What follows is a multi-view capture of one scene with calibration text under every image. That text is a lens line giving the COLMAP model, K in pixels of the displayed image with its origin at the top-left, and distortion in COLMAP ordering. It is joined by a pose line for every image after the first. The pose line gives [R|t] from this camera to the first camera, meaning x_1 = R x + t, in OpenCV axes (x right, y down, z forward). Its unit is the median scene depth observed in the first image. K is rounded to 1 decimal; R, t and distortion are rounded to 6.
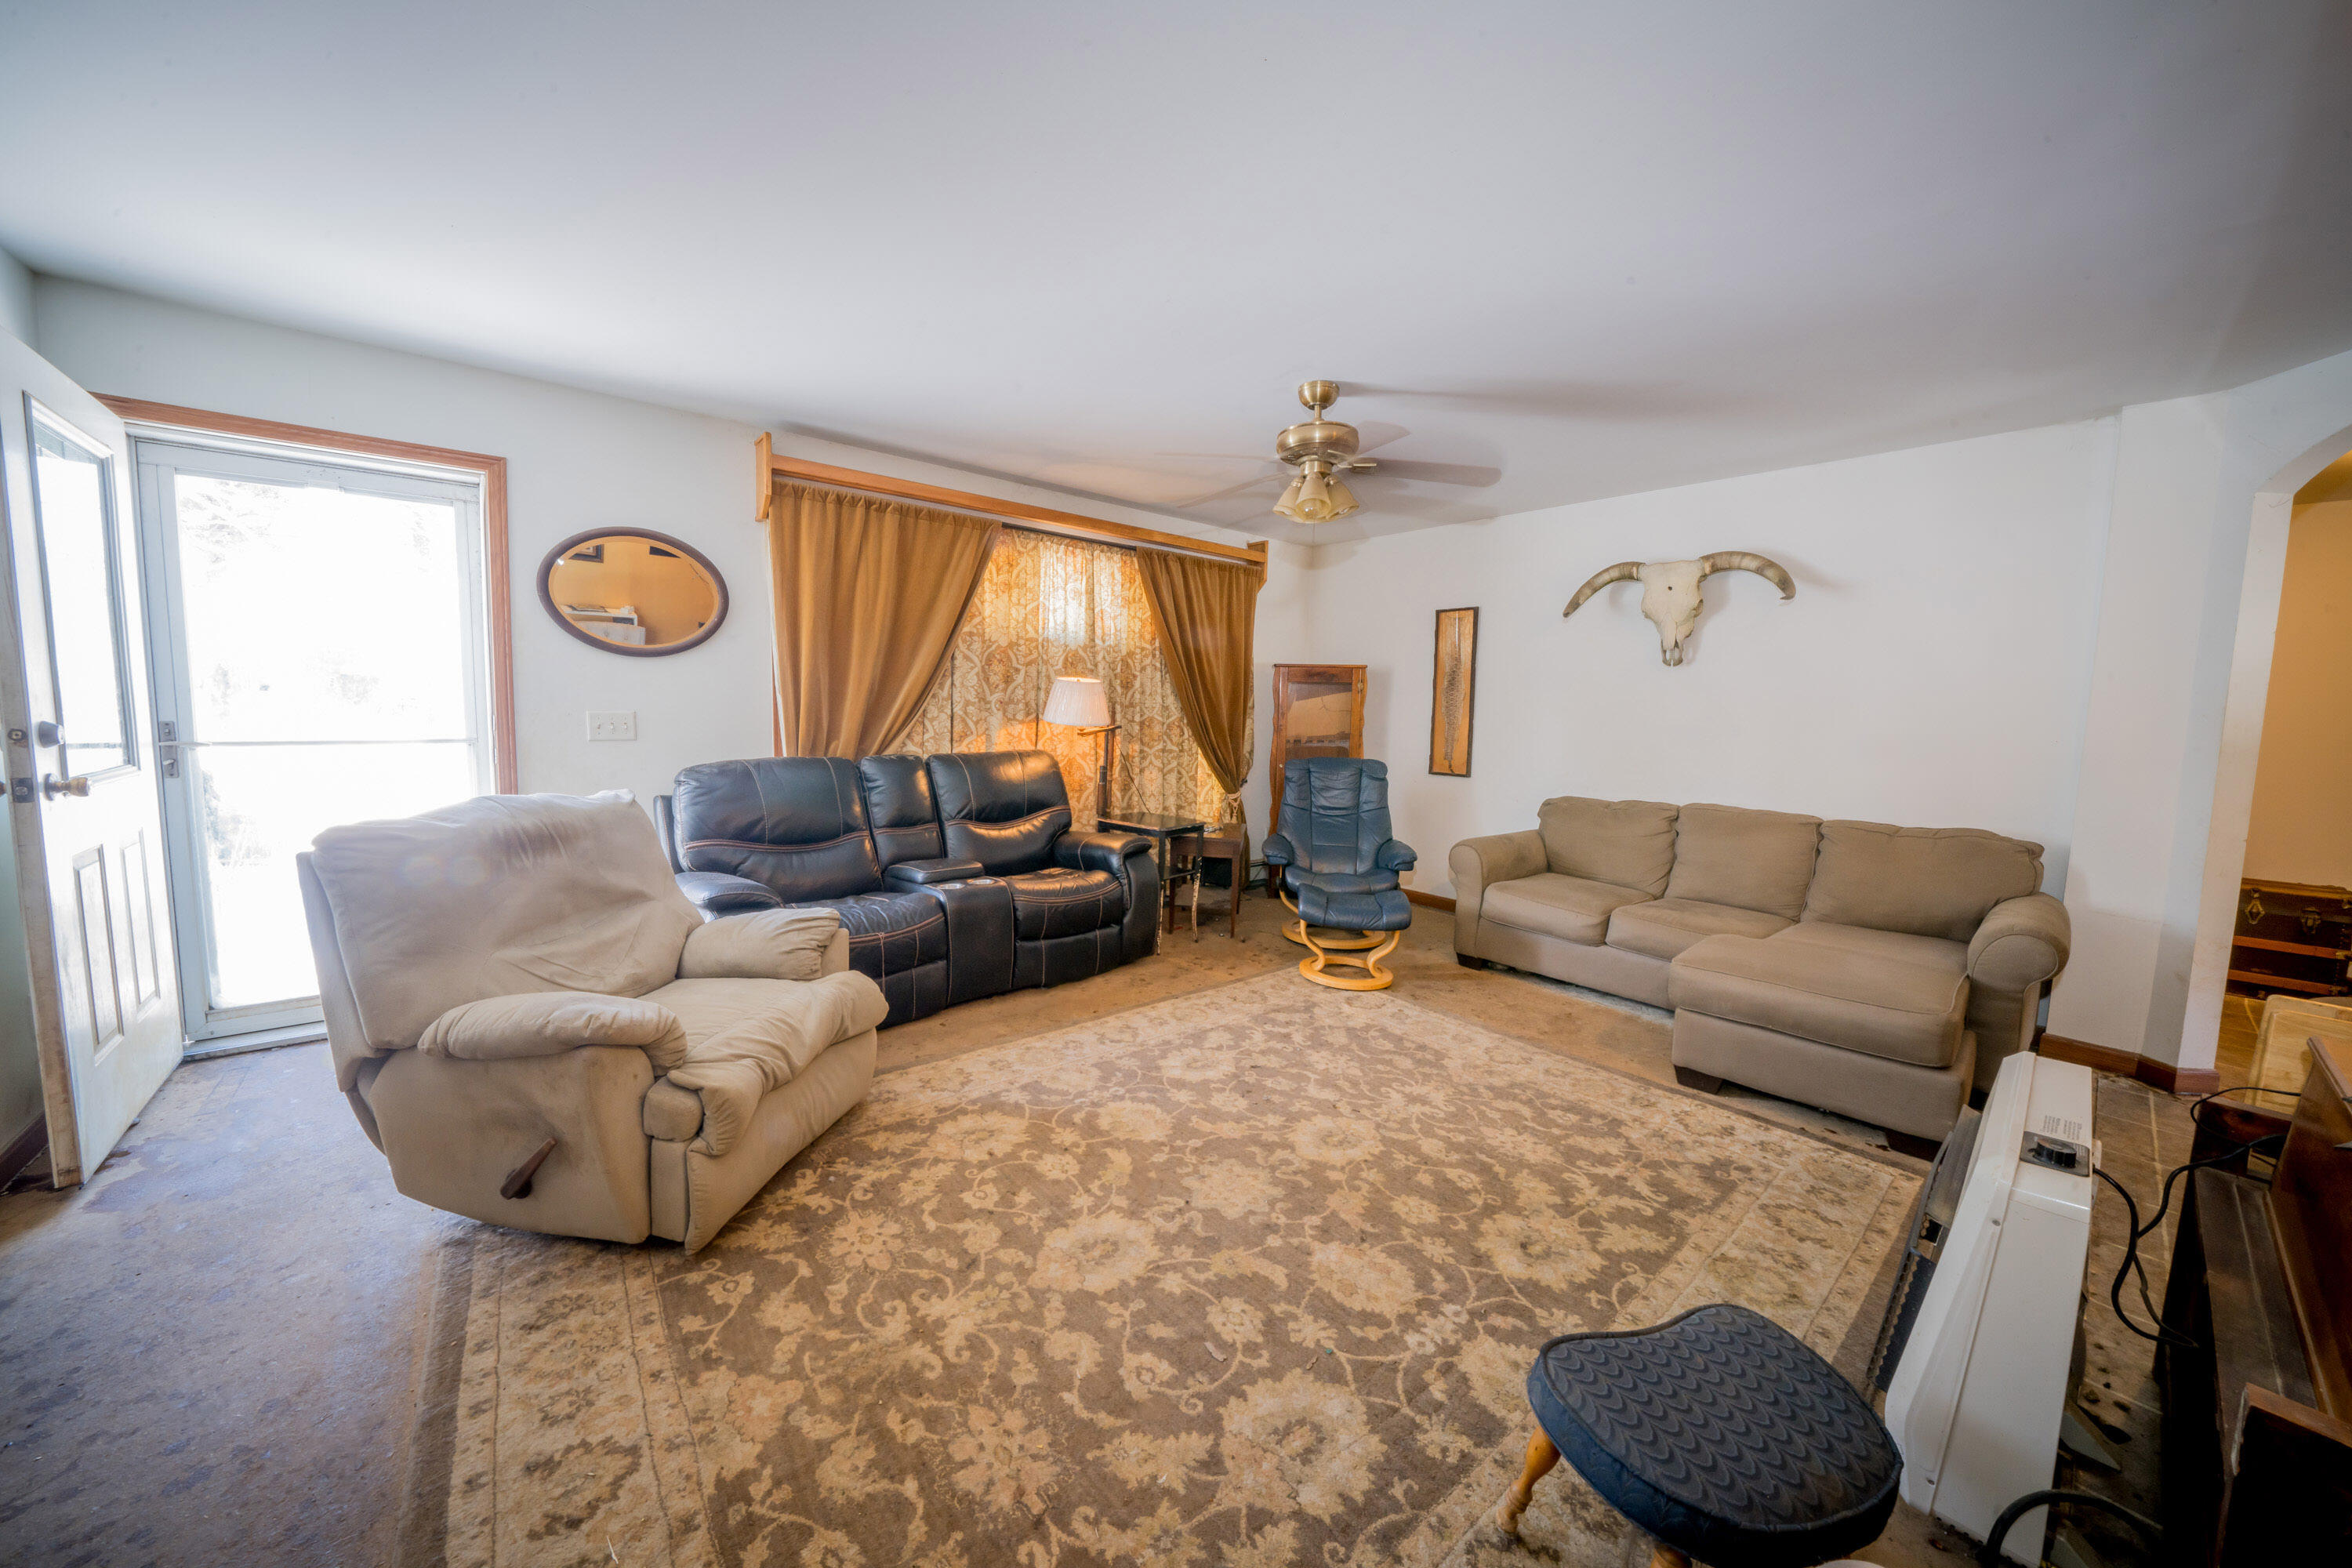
lens RADIAL K [[810.0, 0, 1167.3], [0, 810.0, 788.9], [0, 0, 1]] dist [-0.002556, -0.000082]
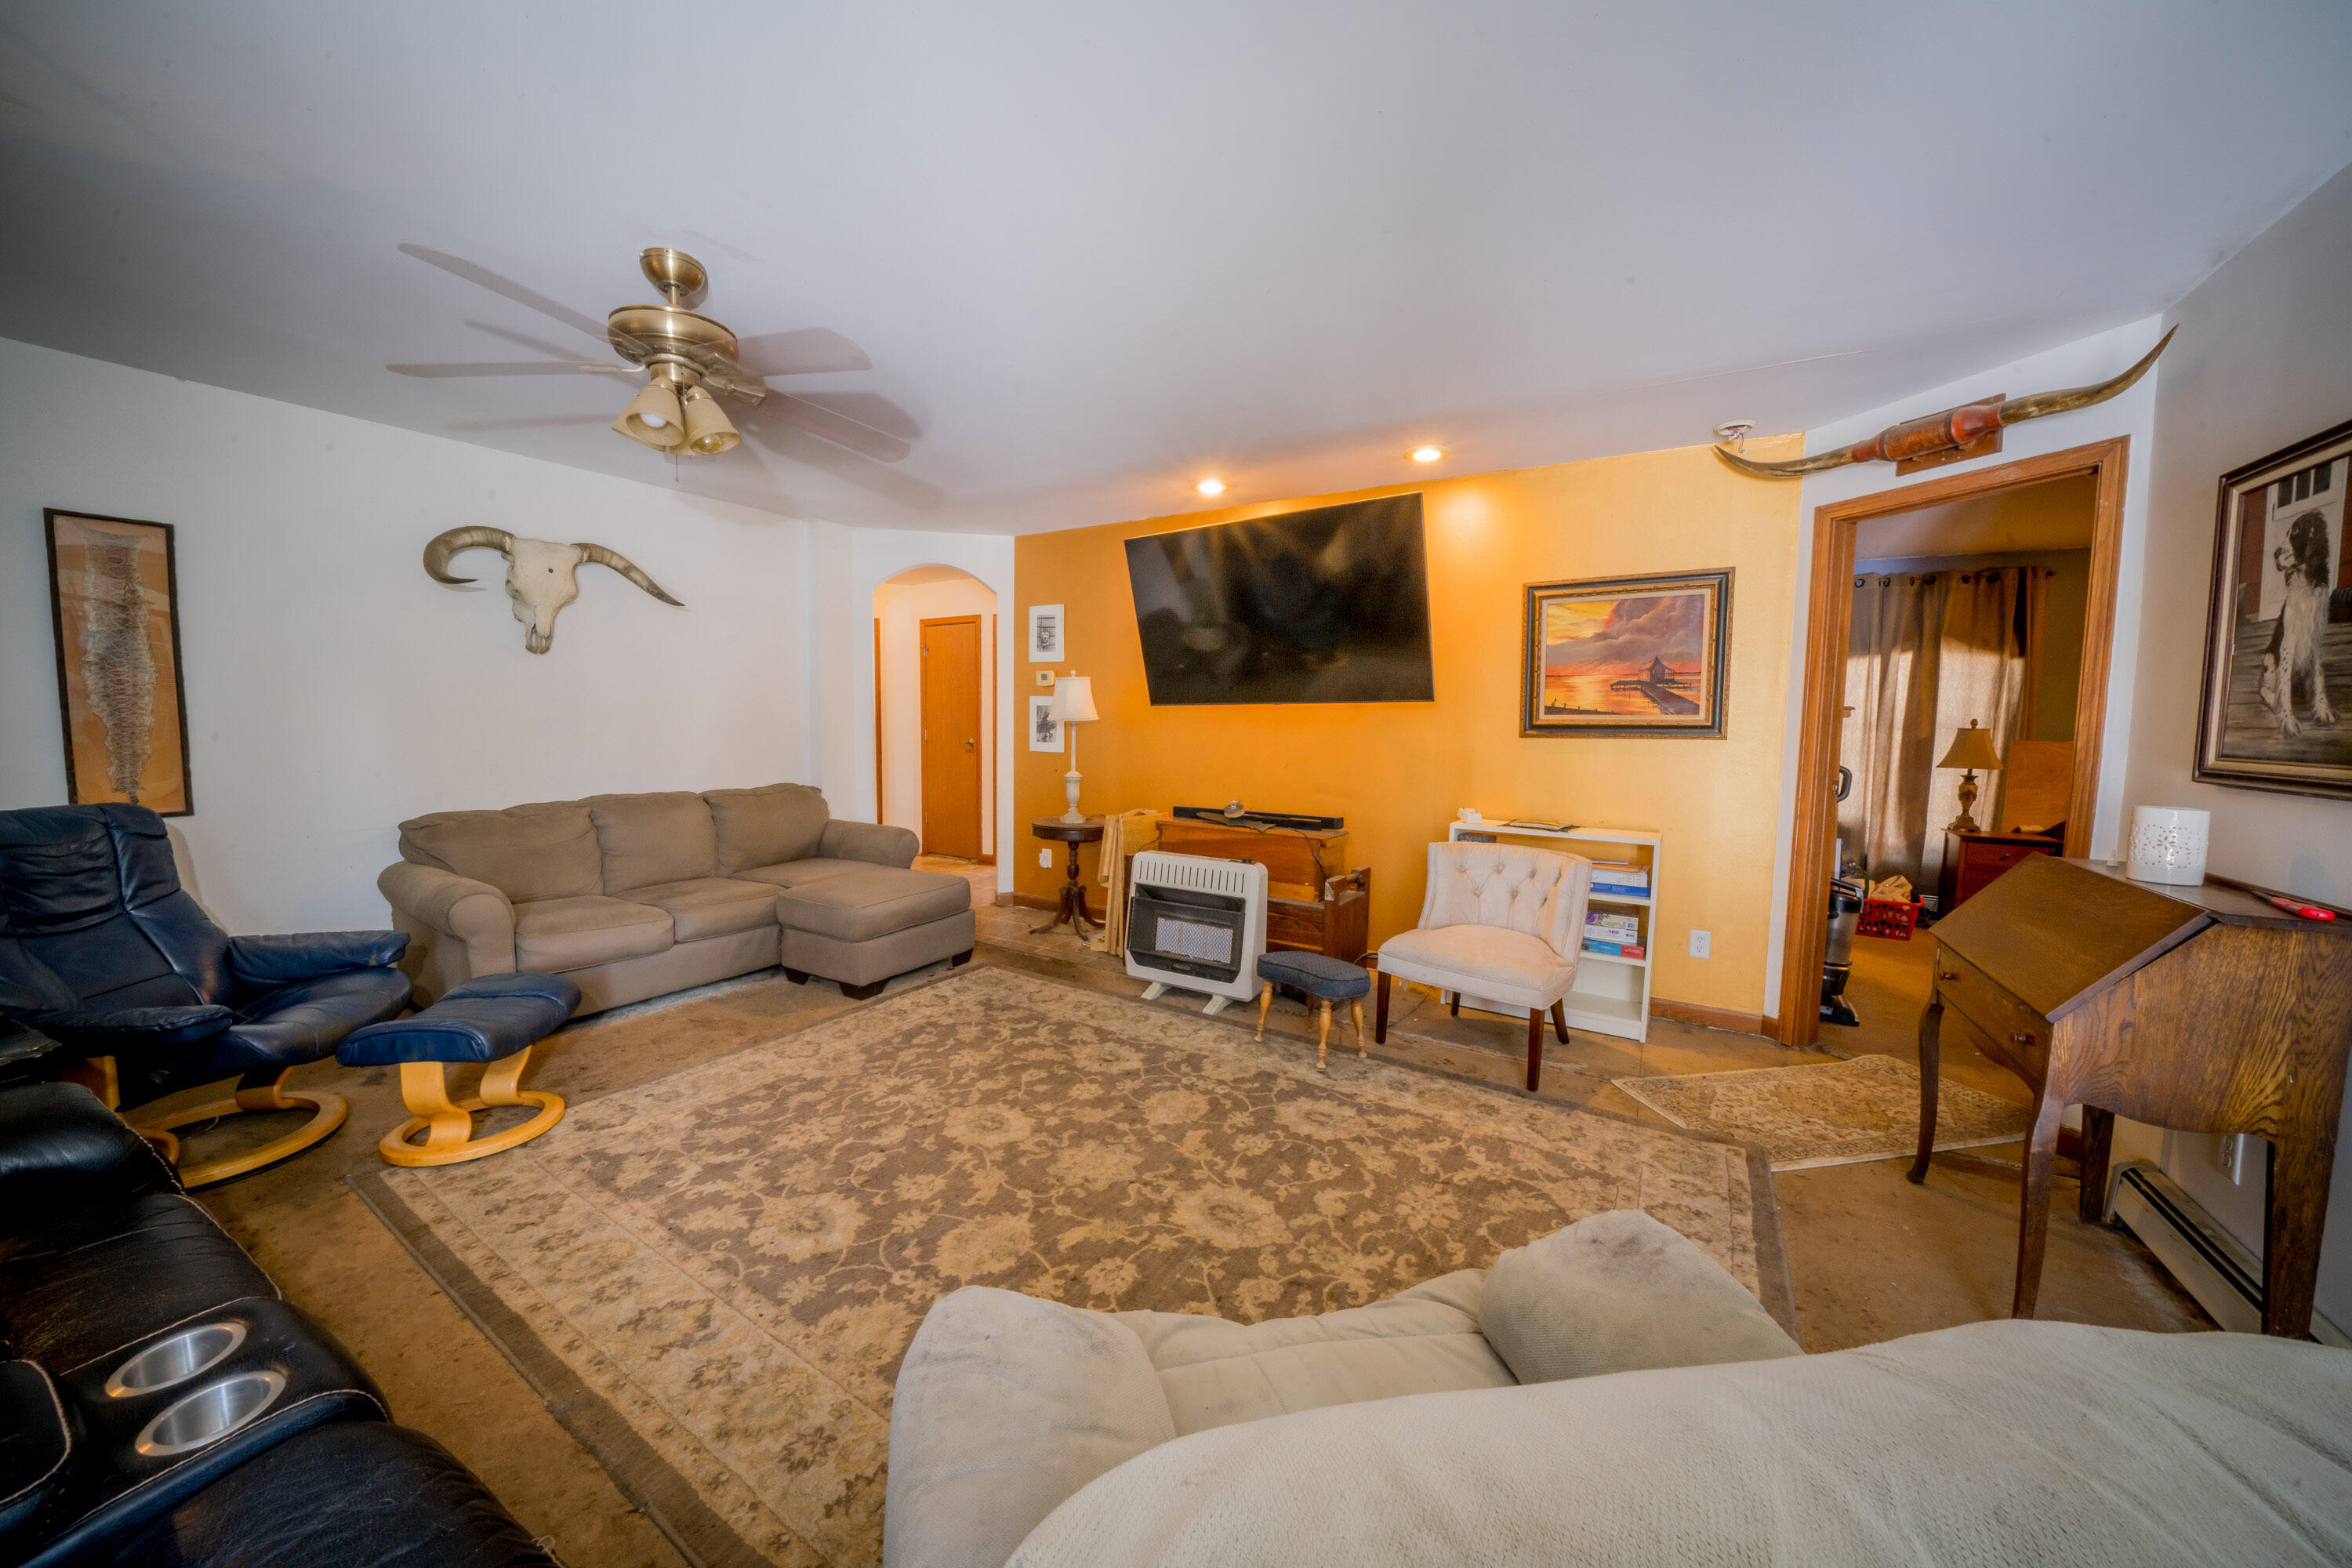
lens RADIAL K [[810.0, 0, 1162.5], [0, 810.0, 776.5], [0, 0, 1]] dist [-0.002556, -0.000082]
pose [[-0.304614, -0.096330, 0.947592, -0.828385], [0.069639, 0.989957, 0.123023, -0.132822], [-0.949927, 0.103464, -0.294847, 1.060501]]
